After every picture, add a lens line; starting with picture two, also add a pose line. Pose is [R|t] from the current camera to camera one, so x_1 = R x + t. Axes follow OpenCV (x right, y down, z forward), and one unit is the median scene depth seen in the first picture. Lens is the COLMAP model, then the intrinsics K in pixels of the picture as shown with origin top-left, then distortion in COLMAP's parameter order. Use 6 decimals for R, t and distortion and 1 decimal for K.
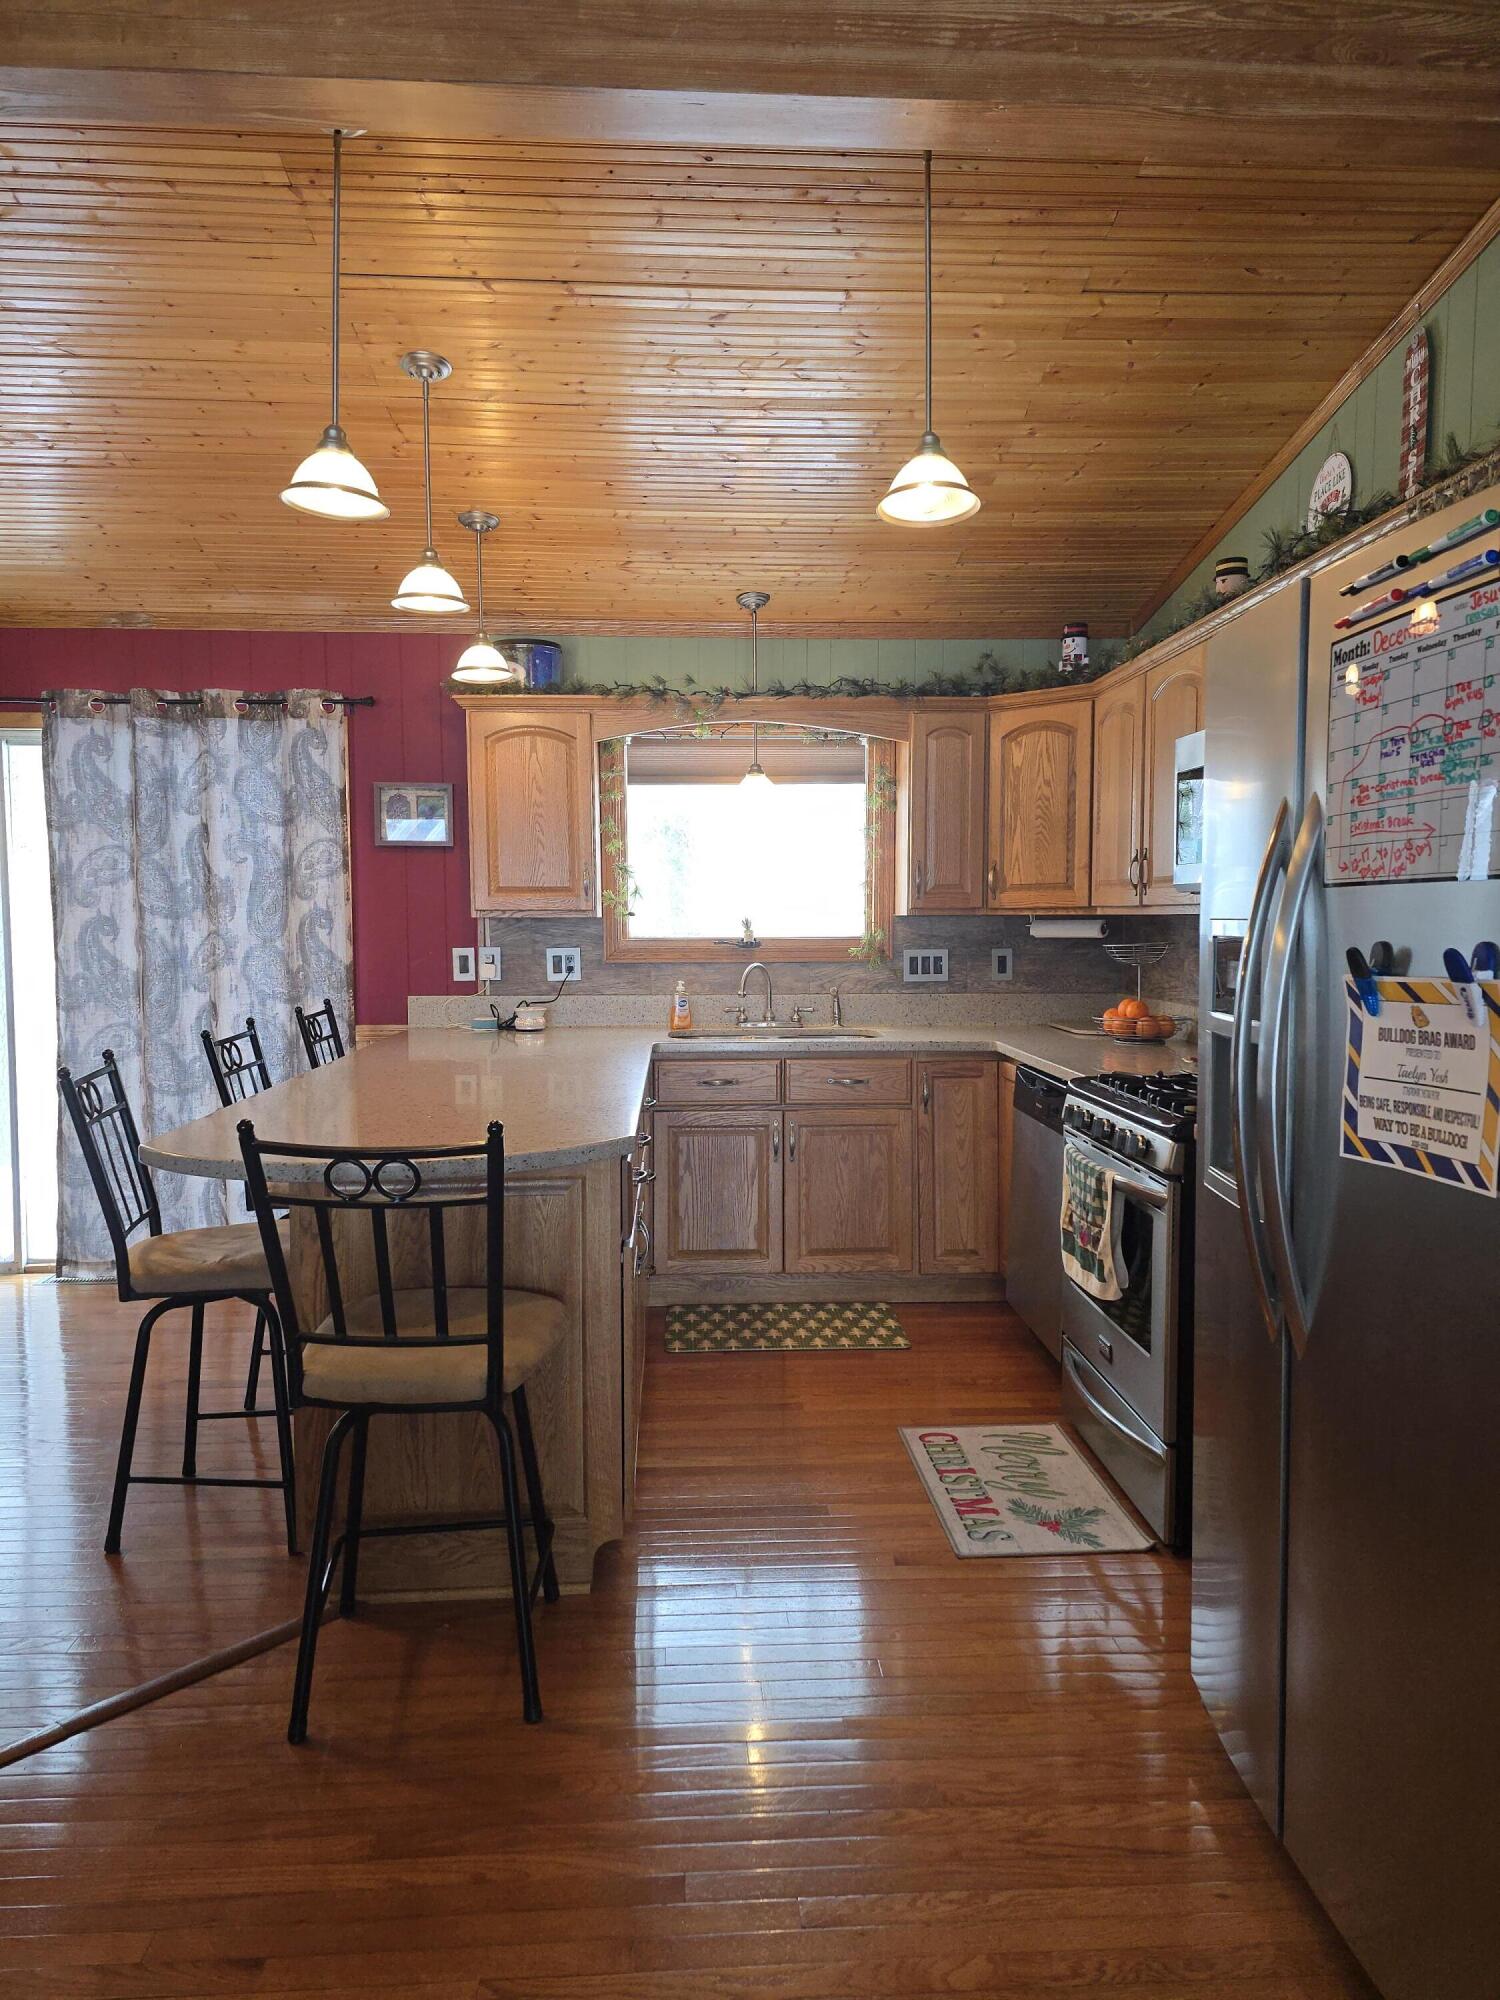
lens RADIAL K [[1330.0, 0, 758.8], [0, 1330.0, 1005.9], [0, 0, 1]] dist [0.071496, -0.063265]
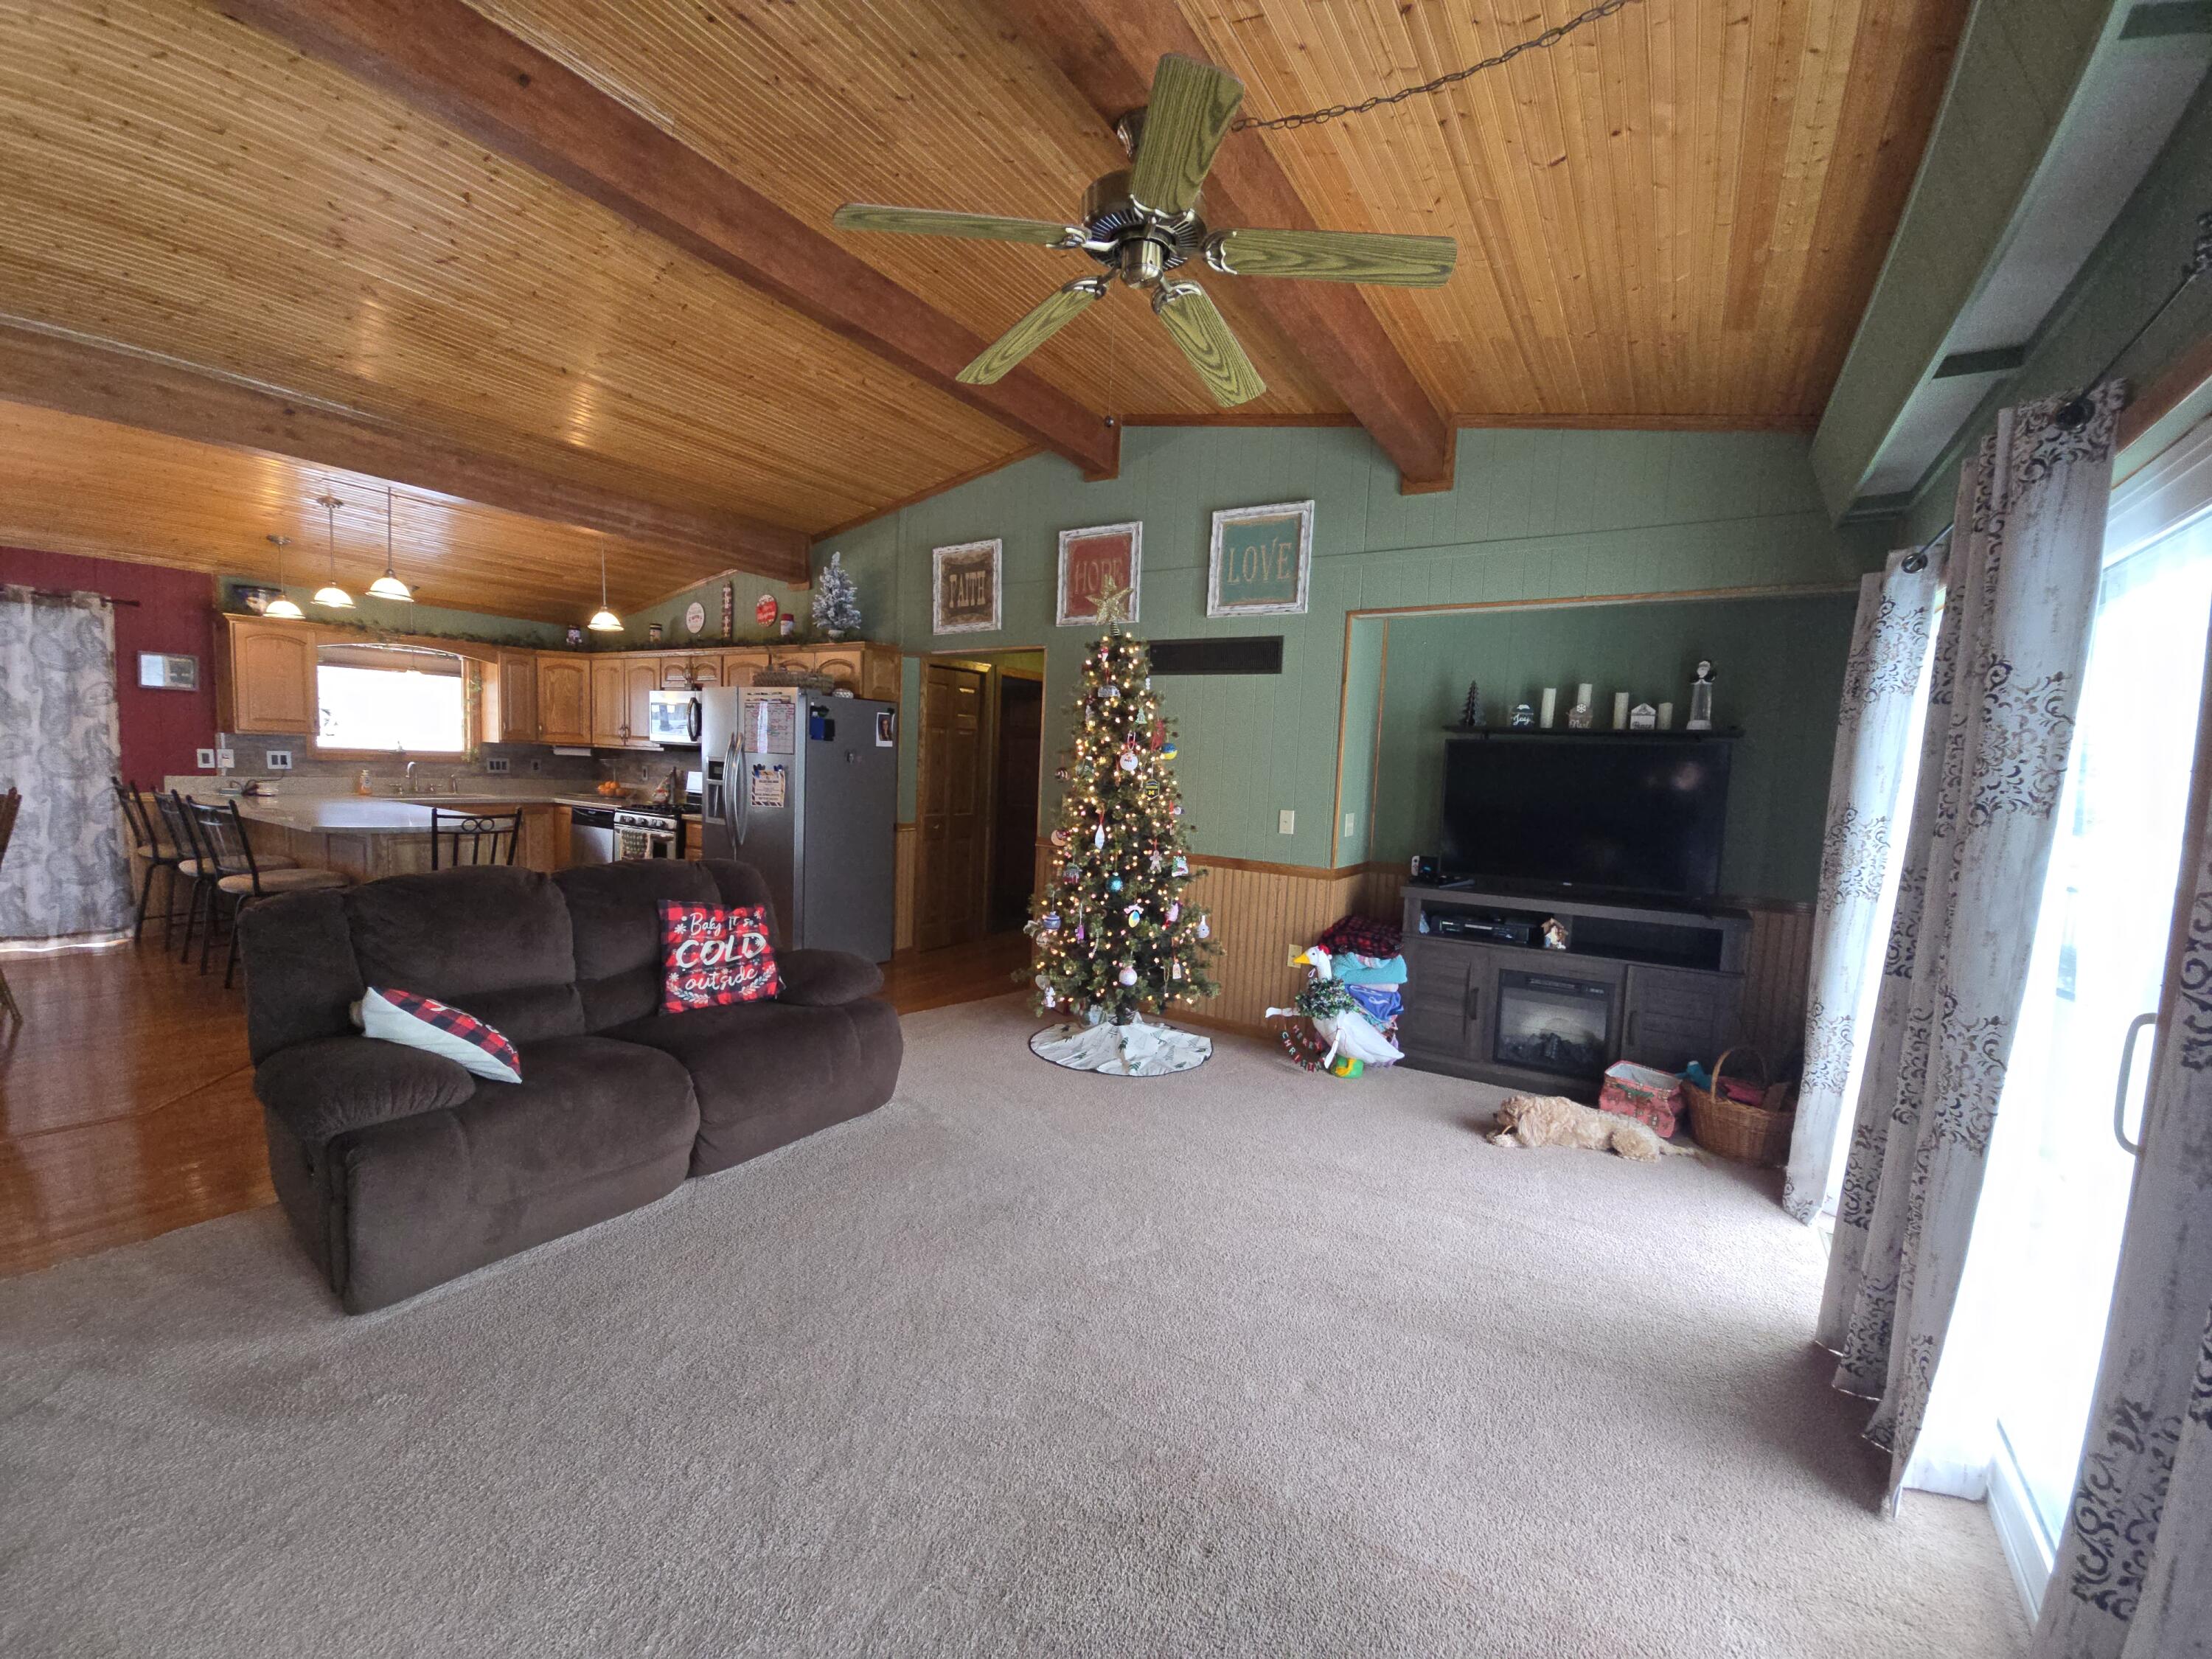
lens RADIAL K [[892.5, 0, 1103.6], [0, 892.5, 843.1], [0, 0, 1]] dist [0.004691, -0.005011]
pose [[0.579790, -0.045646, 0.813486, -0.527530], [0.006910, 0.998669, 0.051112, 0.030307], [-0.814737, -0.024013, 0.579334, -0.696568]]
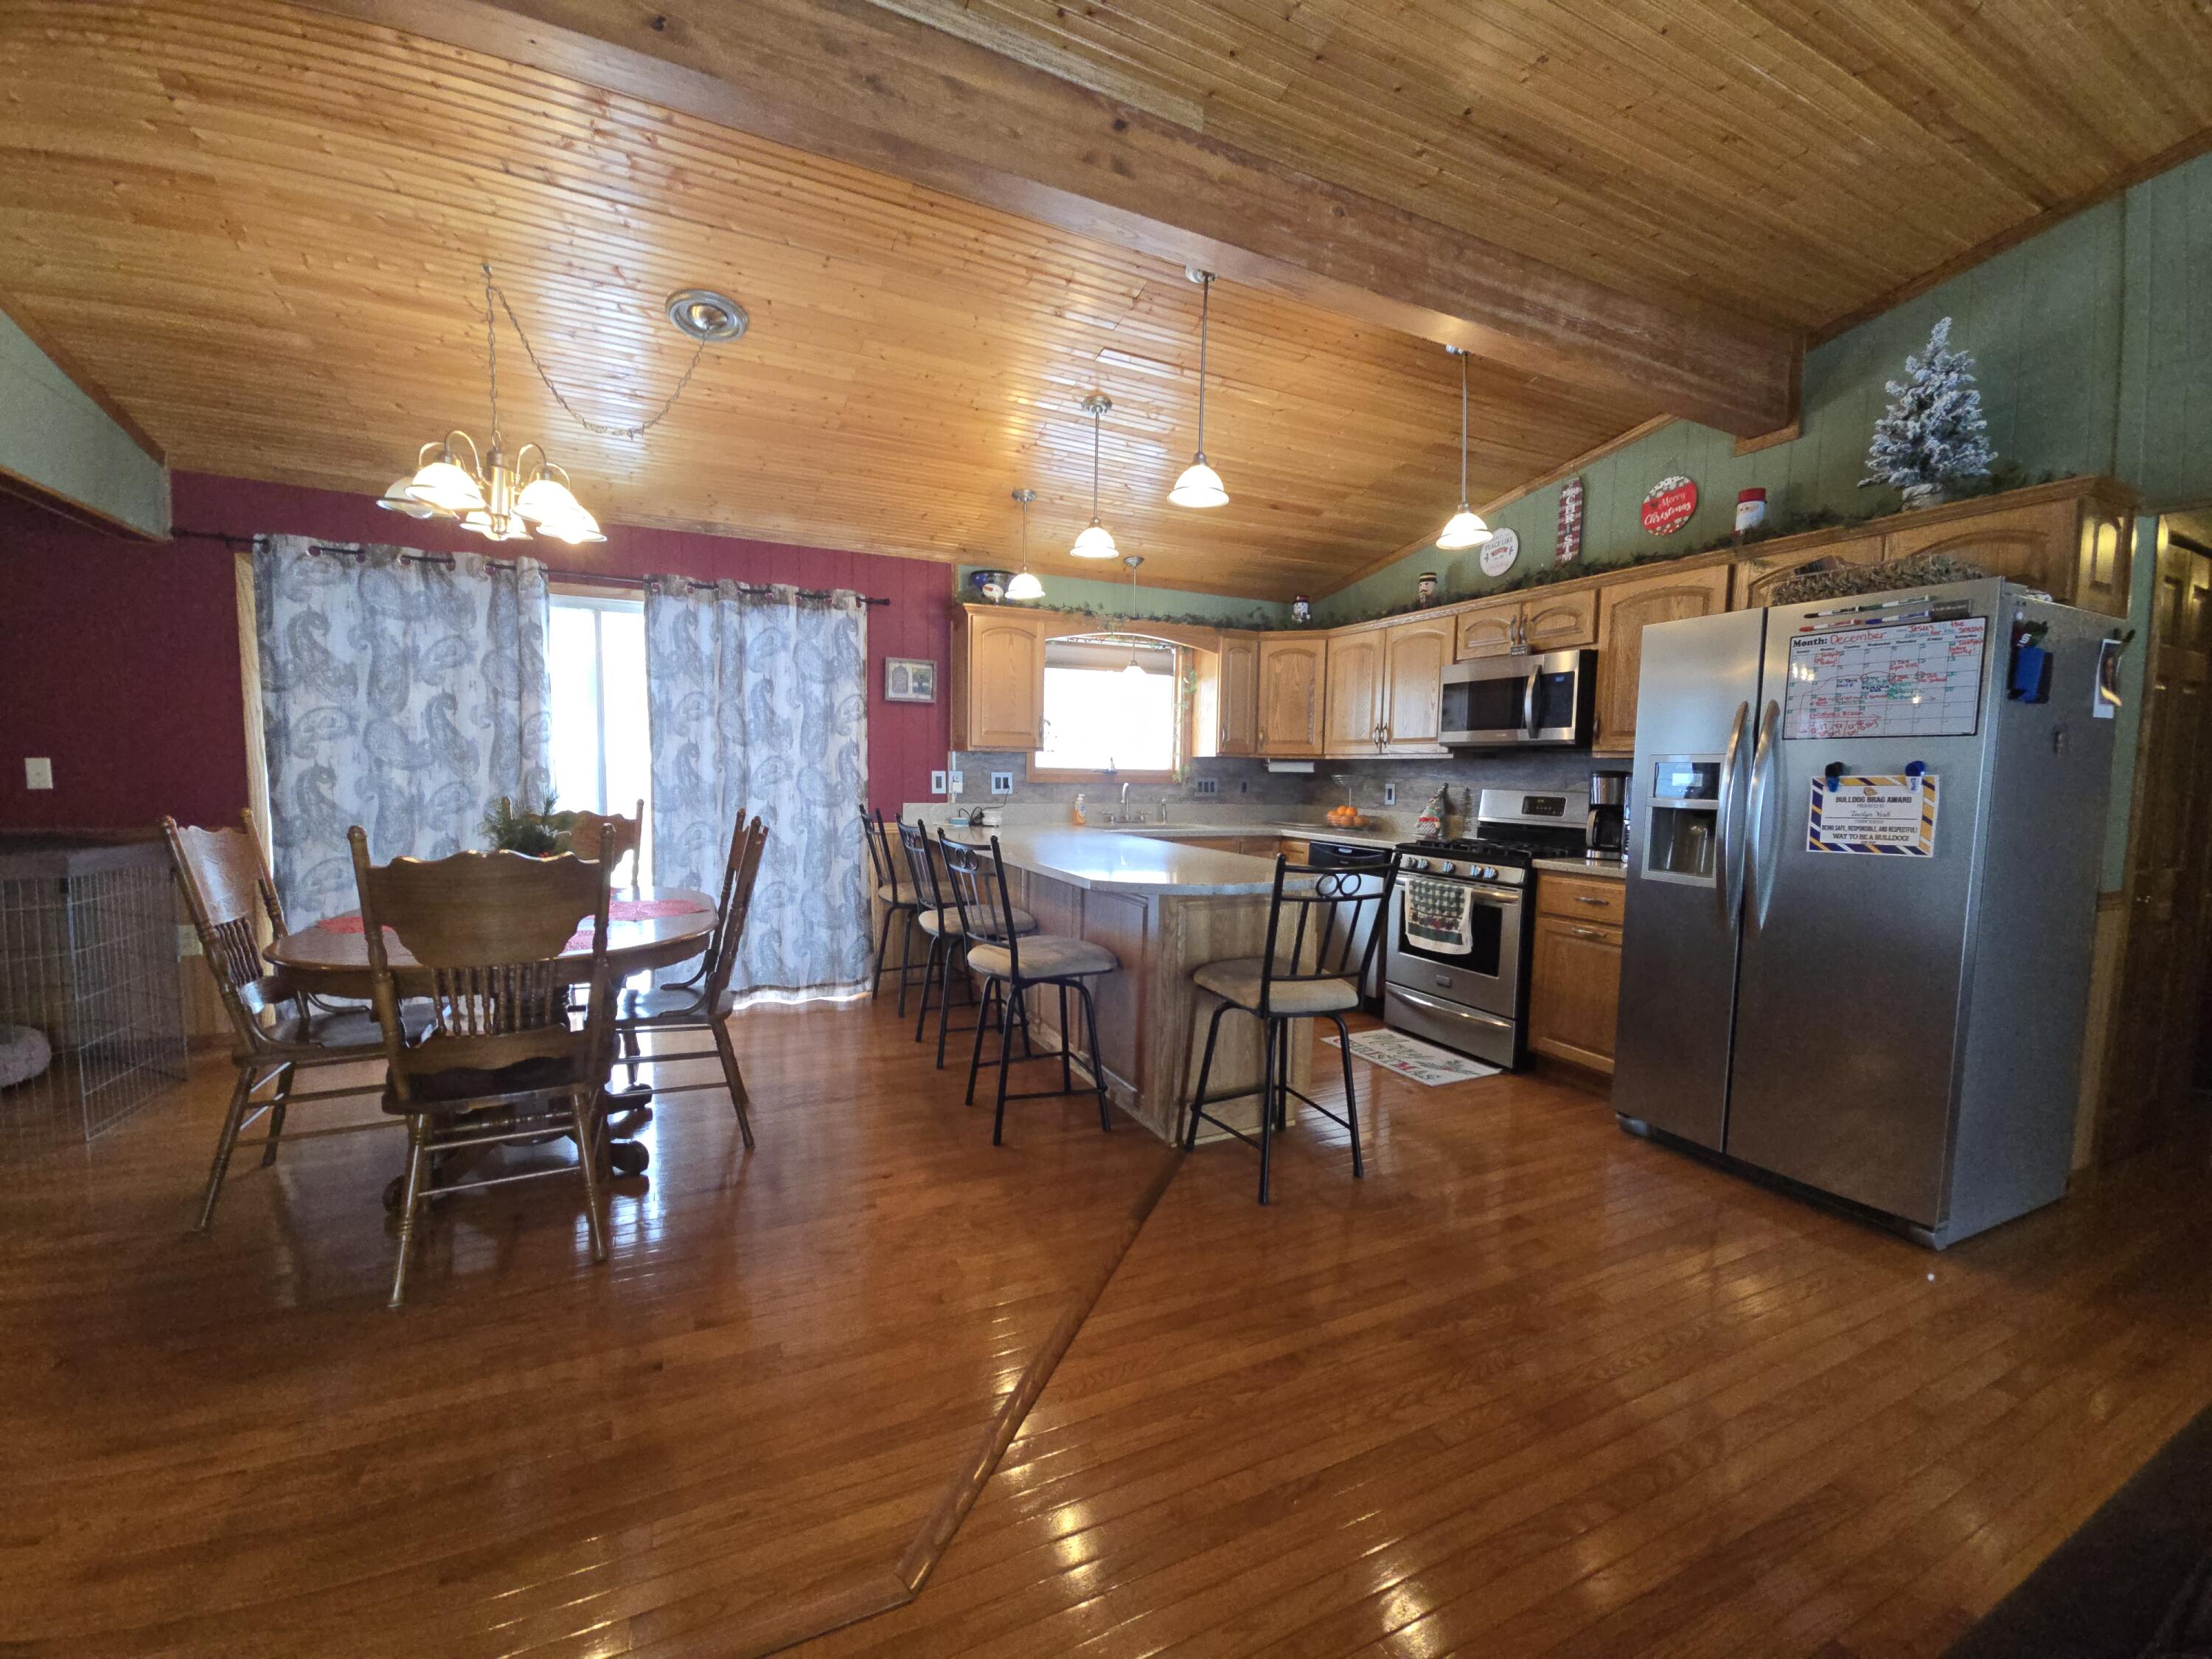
lens RADIAL K [[892.5, 0, 1104.9], [0, 892.5, 845.6], [0, 0, 1]] dist [0.004691, -0.005011]
pose [[0.925231, -0.011379, 0.379234, -0.454269], [0.004082, 0.999791, 0.020040, 0.021698], [-0.379383, -0.016993, 0.925084, -0.000327]]
